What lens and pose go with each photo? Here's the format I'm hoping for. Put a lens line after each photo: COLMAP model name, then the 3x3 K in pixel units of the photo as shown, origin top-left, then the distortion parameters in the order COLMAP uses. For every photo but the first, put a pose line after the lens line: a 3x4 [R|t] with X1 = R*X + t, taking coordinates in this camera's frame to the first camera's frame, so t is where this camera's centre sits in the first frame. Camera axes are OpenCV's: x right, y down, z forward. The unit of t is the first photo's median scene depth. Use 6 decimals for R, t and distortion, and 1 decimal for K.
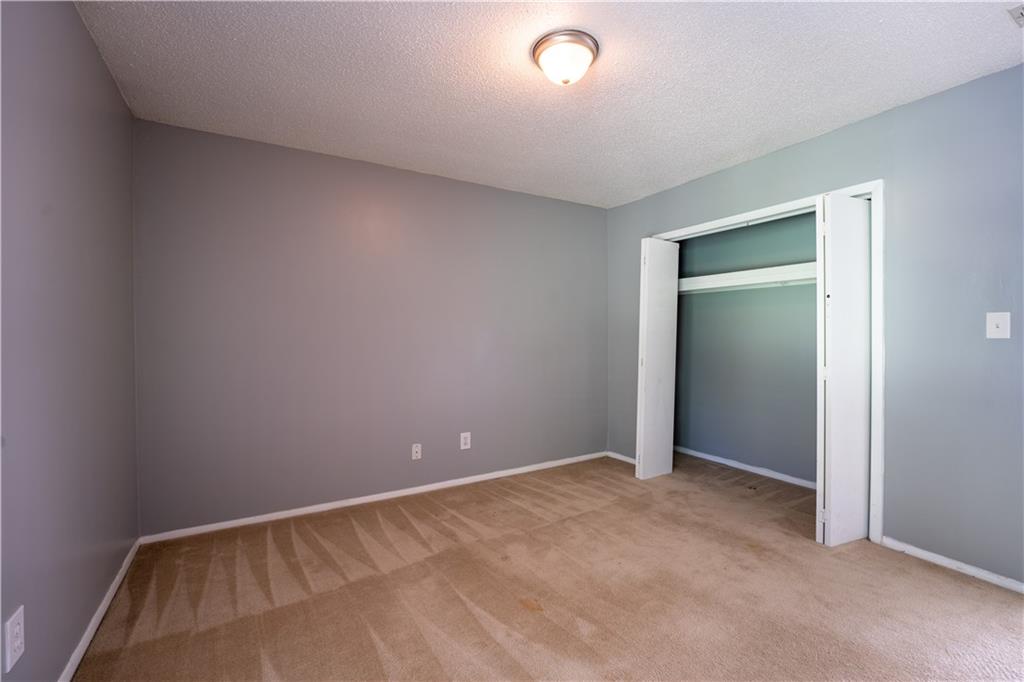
lens RADIAL K [[439.1, 0, 511.7], [0, 439.1, 337.2], [0, 0, 1]] dist [-0.026089, 0.005516]
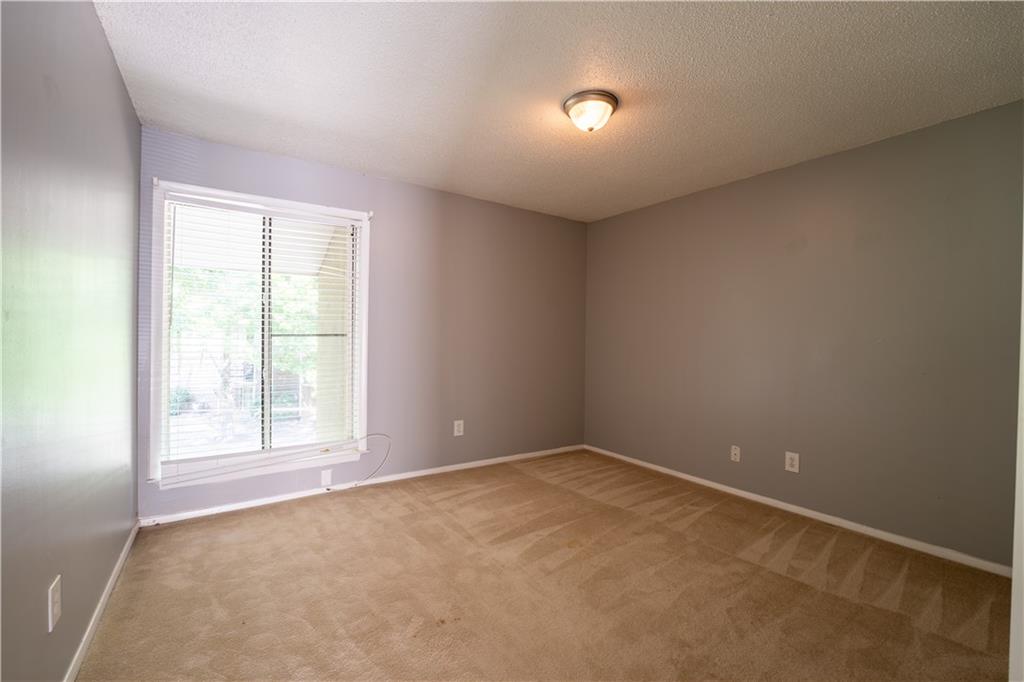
lens RADIAL K [[439.1, 0, 511.7], [0, 439.1, 337.2], [0, 0, 1]] dist [-0.026089, 0.005516]
pose [[0.058993, 0.004311, -0.998249, 1.007204], [-0.015386, 0.999876, 0.003409, -0.009513], [0.998140, 0.015158, 0.059052, 0.539169]]
